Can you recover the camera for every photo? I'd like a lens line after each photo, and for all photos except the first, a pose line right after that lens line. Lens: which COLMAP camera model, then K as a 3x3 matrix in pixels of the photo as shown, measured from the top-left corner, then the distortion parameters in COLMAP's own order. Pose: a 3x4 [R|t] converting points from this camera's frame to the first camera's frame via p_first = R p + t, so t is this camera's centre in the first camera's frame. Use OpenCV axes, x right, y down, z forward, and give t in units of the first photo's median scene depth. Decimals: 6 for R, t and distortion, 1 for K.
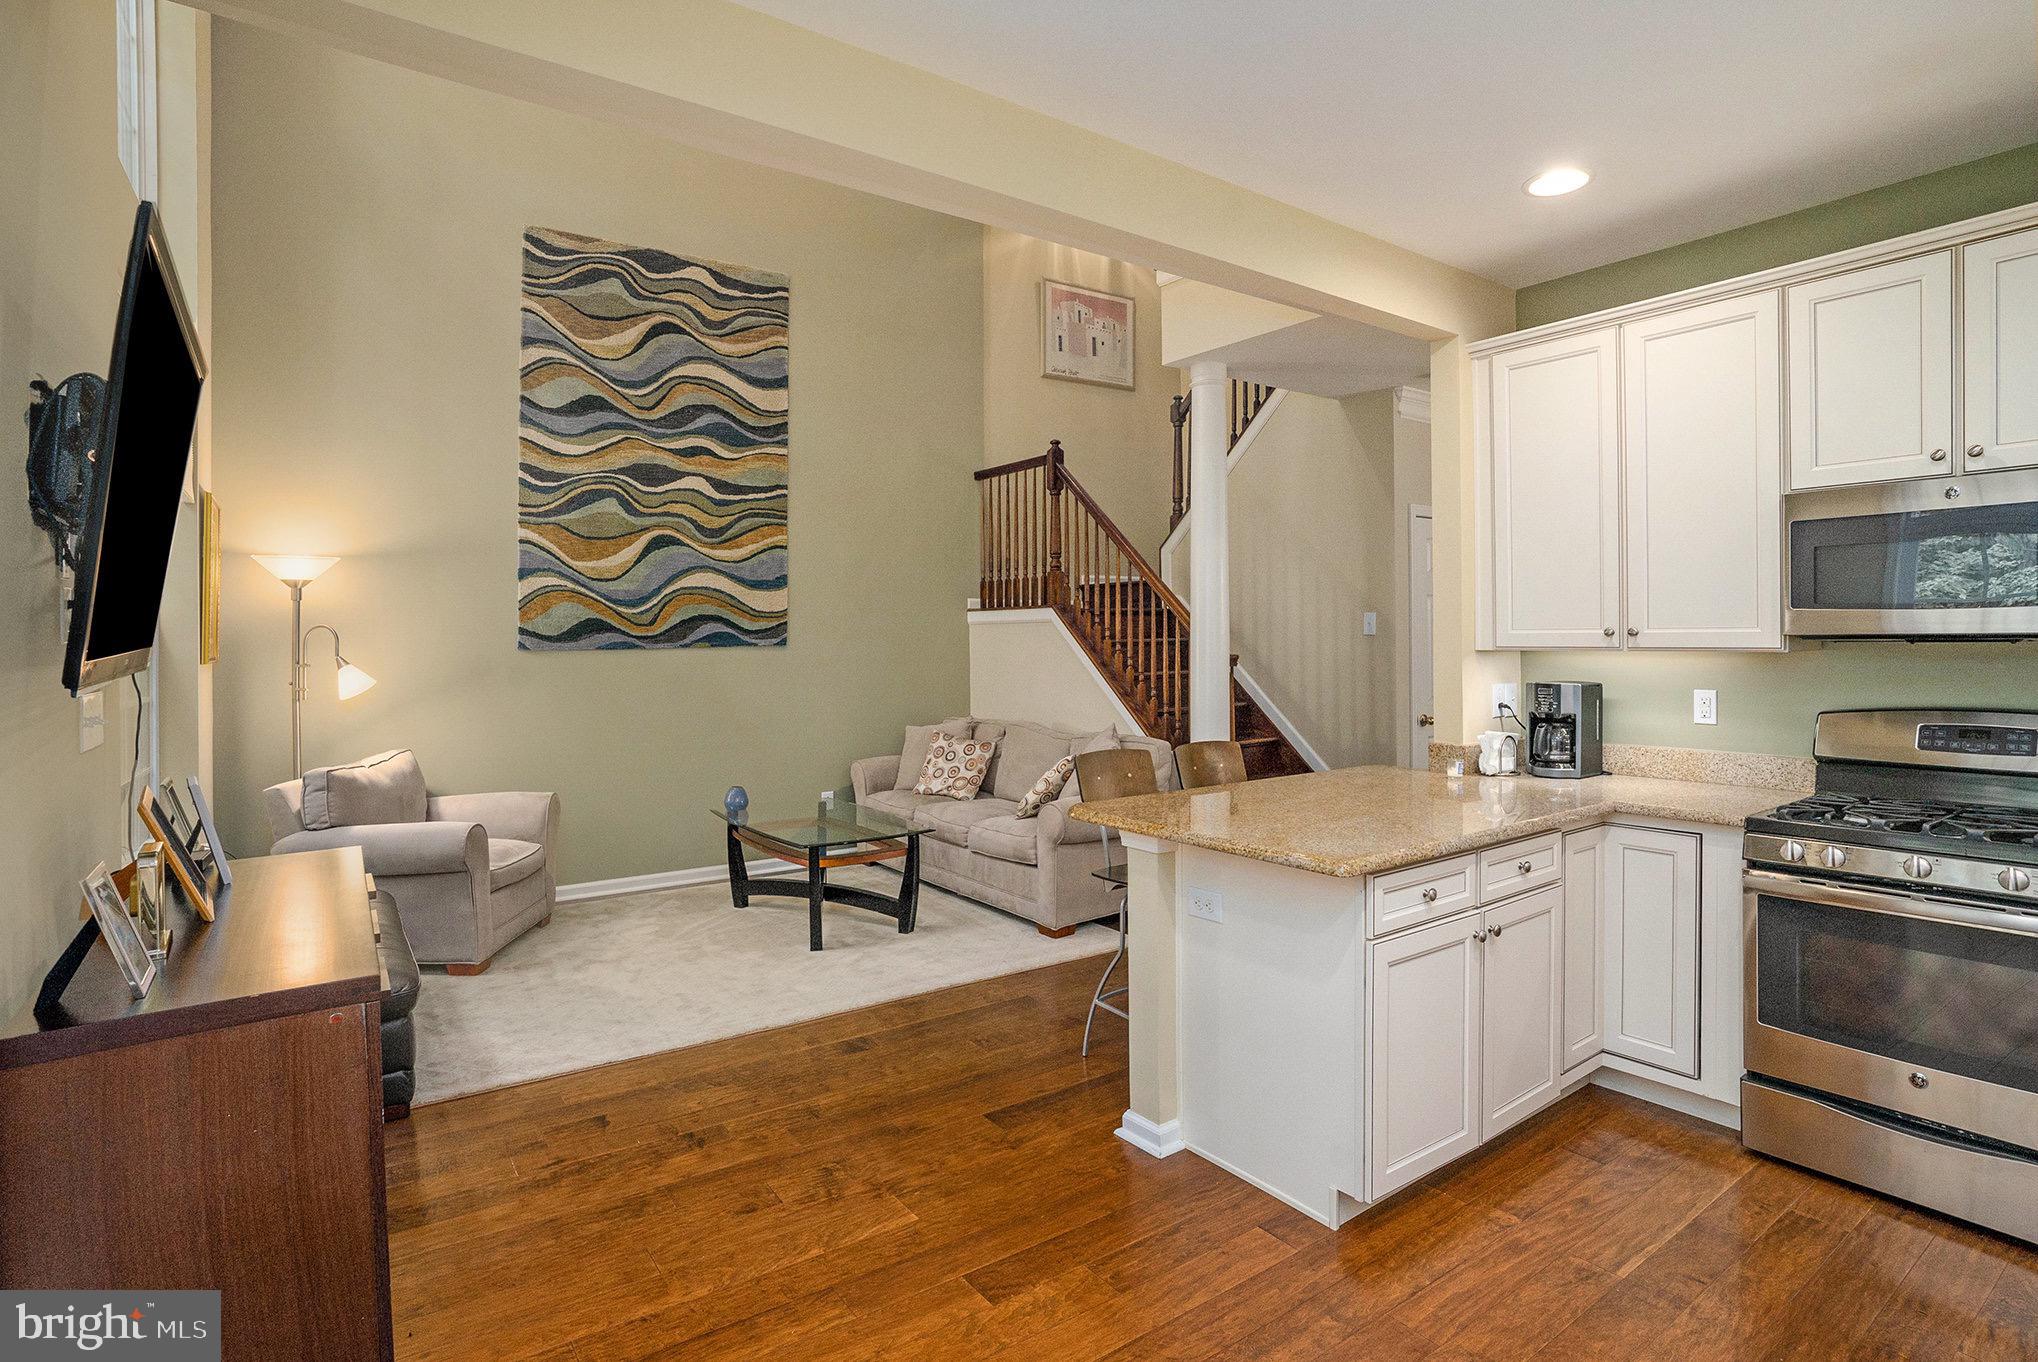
lens RADIAL K [[1033.1, 0, 1025.8], [0, 1033.1, 635.4], [0, 0, 1]] dist [-0.069943, 0.039653]
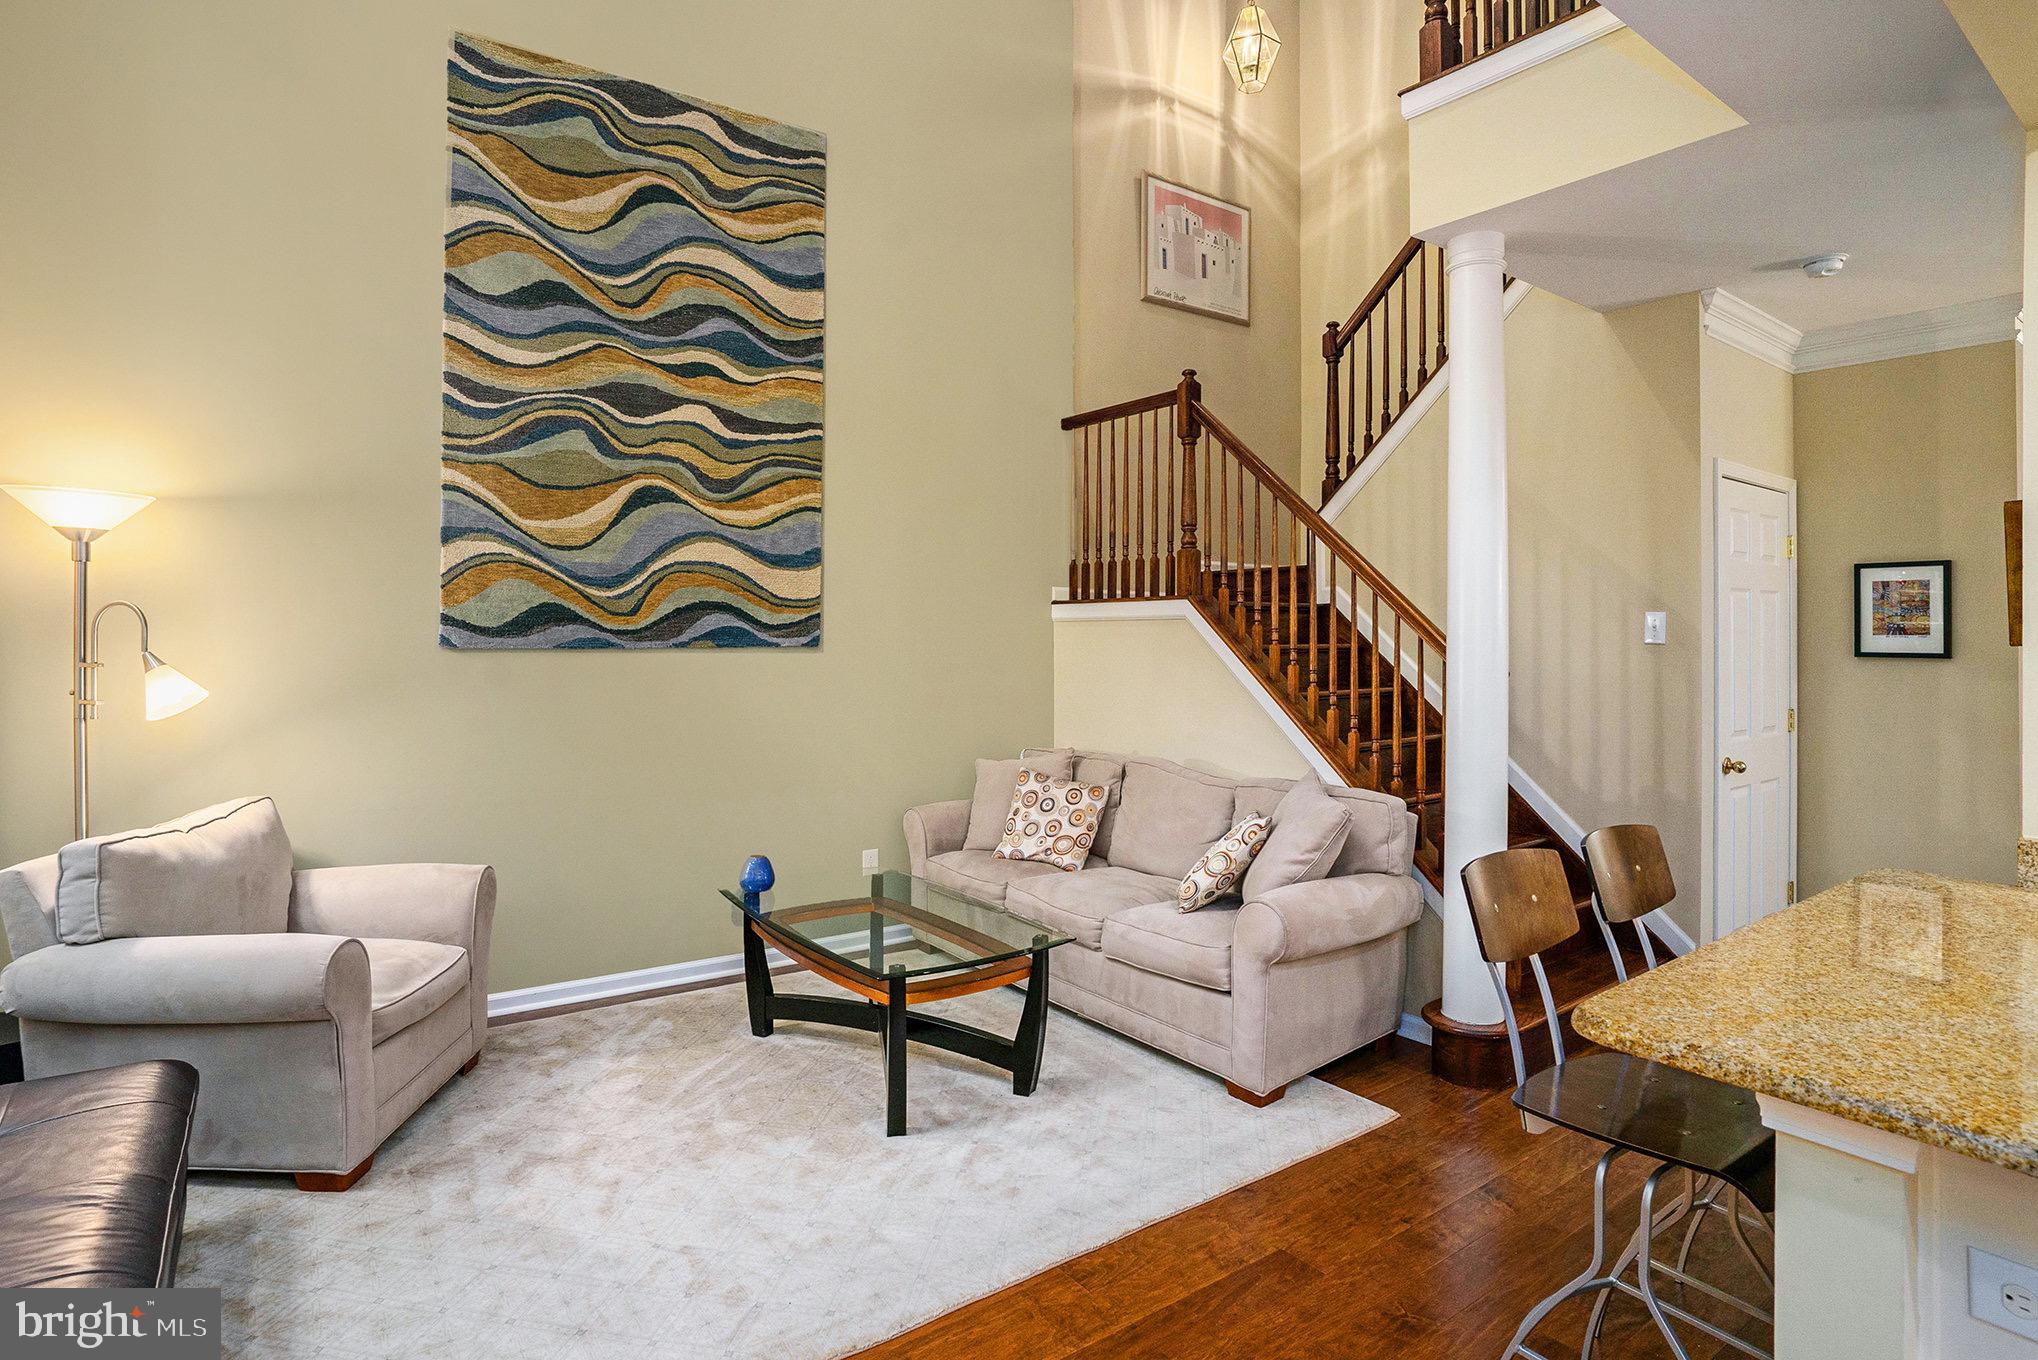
lens RADIAL K [[1019.1, 0, 958.2], [0, 1019.1, 651.3], [0, 0, 1]] dist [-0.066112, 0.027459]
pose [[0.999547, 0.014244, -0.026507, -0.133129], [-0.014020, 0.999865, 0.008605, 0.006180], [0.026626, -0.008229, 0.999612, 0.335860]]
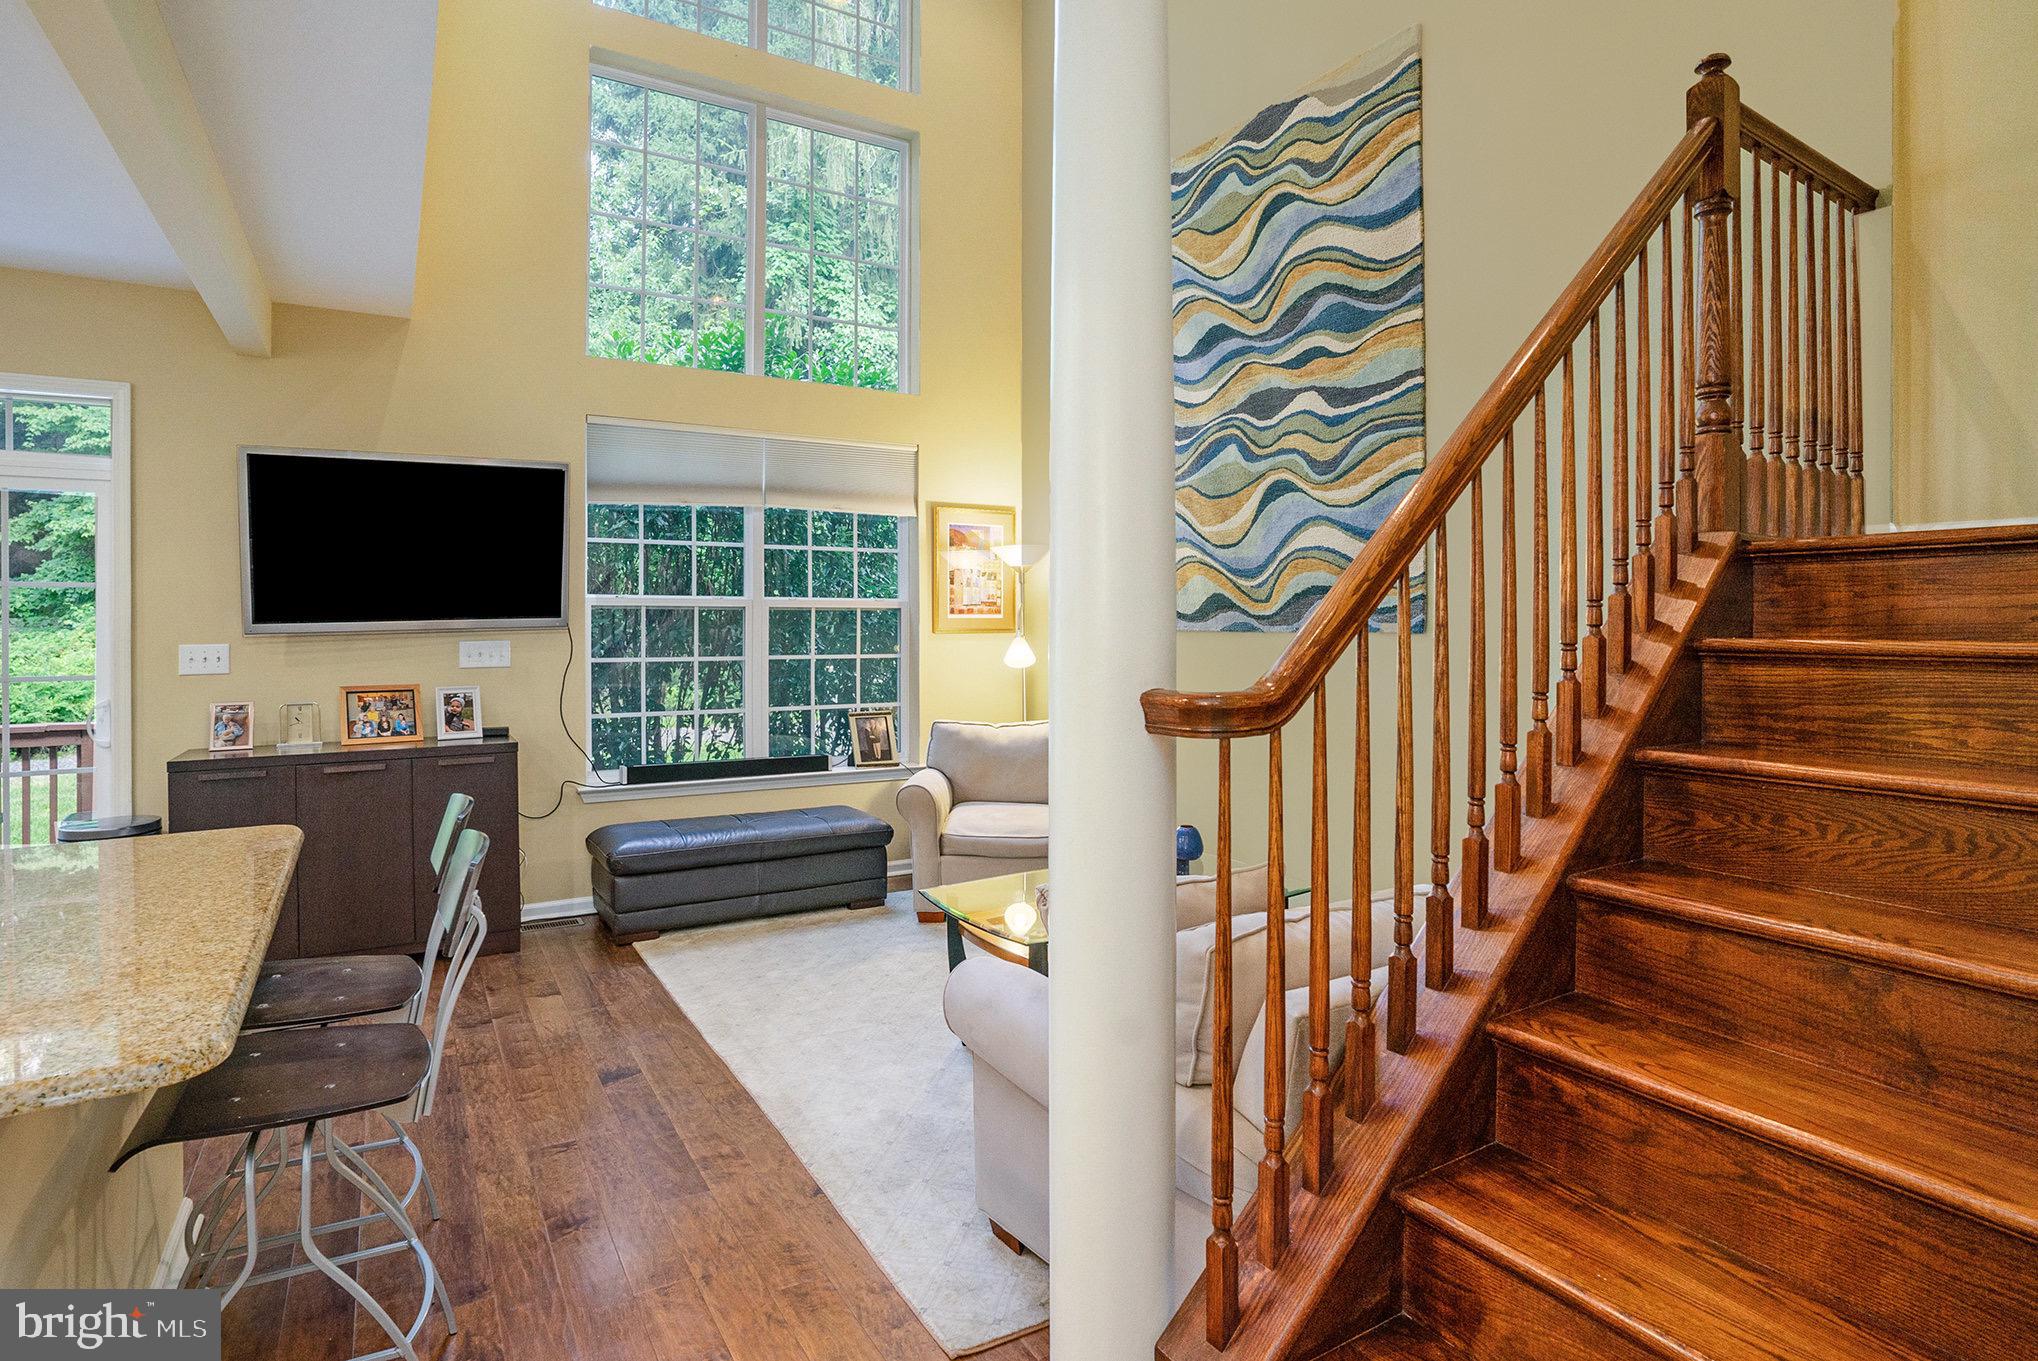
lens RADIAL K [[1061.3, 0, 1054.2], [0, 1061.3, 638.9], [0, 0, 1]] dist [-0.068096, 0.035715]
pose [[-0.066222, 0.033304, -0.997249, 0.461636], [-0.003052, 0.999431, 0.033579, -0.008485], [0.997800, 0.005267, -0.066083, 0.951920]]
